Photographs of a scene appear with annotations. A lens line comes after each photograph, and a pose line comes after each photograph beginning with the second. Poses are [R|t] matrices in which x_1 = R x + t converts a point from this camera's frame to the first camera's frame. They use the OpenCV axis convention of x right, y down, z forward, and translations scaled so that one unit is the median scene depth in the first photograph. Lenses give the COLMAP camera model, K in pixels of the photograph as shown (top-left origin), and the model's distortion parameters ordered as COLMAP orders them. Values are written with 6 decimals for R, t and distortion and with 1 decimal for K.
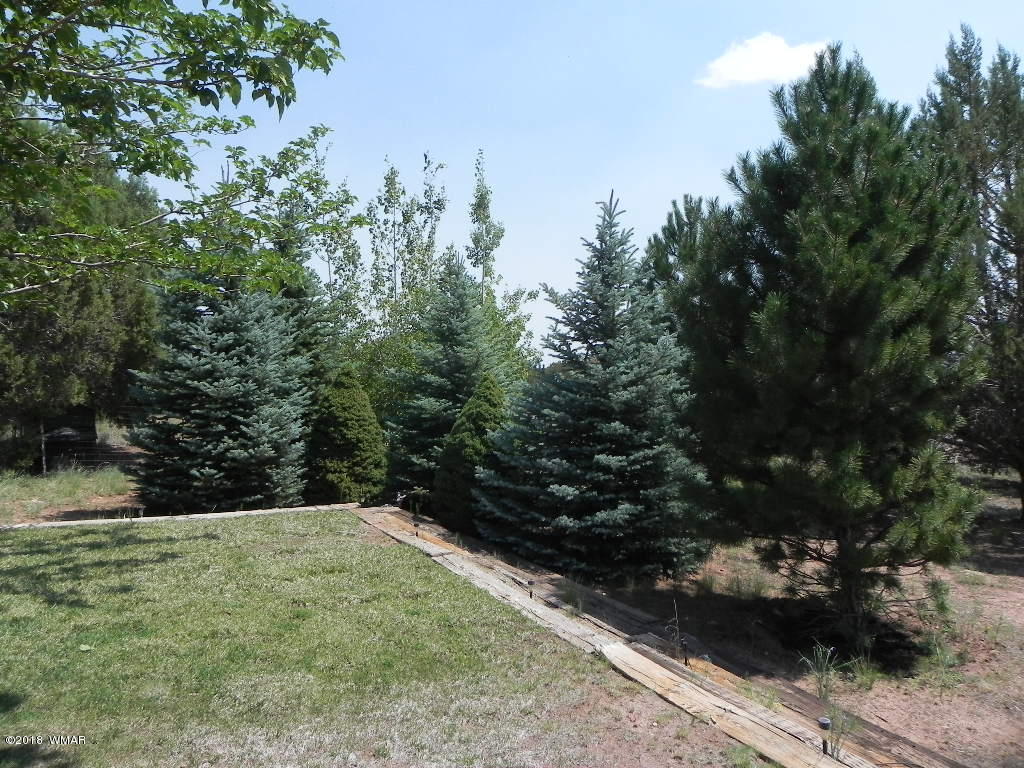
lens RADIAL K [[762.9, 0, 513.0], [0, 762.9, 364.3], [0, 0, 1]] dist [-0.013547, -0.003574]
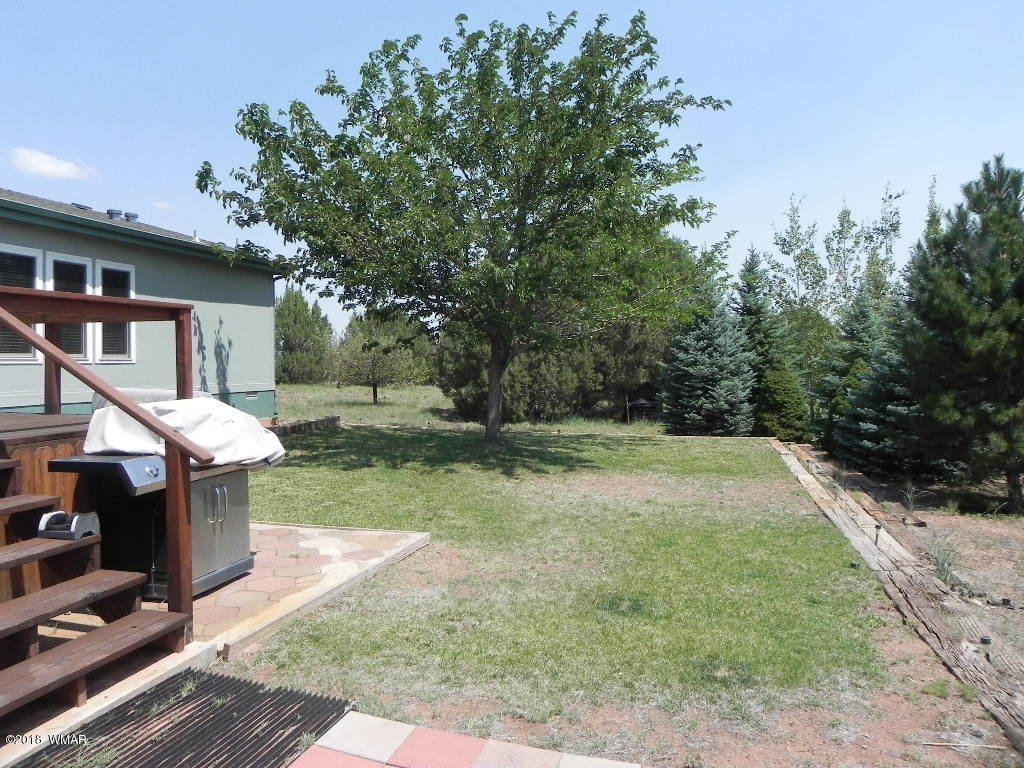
lens RADIAL K [[762.9, 0, 513.0], [0, 762.9, 364.3], [0, 0, 1]] dist [-0.013547, -0.003574]
pose [[0.734040, -0.021755, -0.678758, 0.522513], [0.027283, 0.999625, -0.002533, 0.007485], [0.678558, -0.016660, 0.734358, -0.642700]]
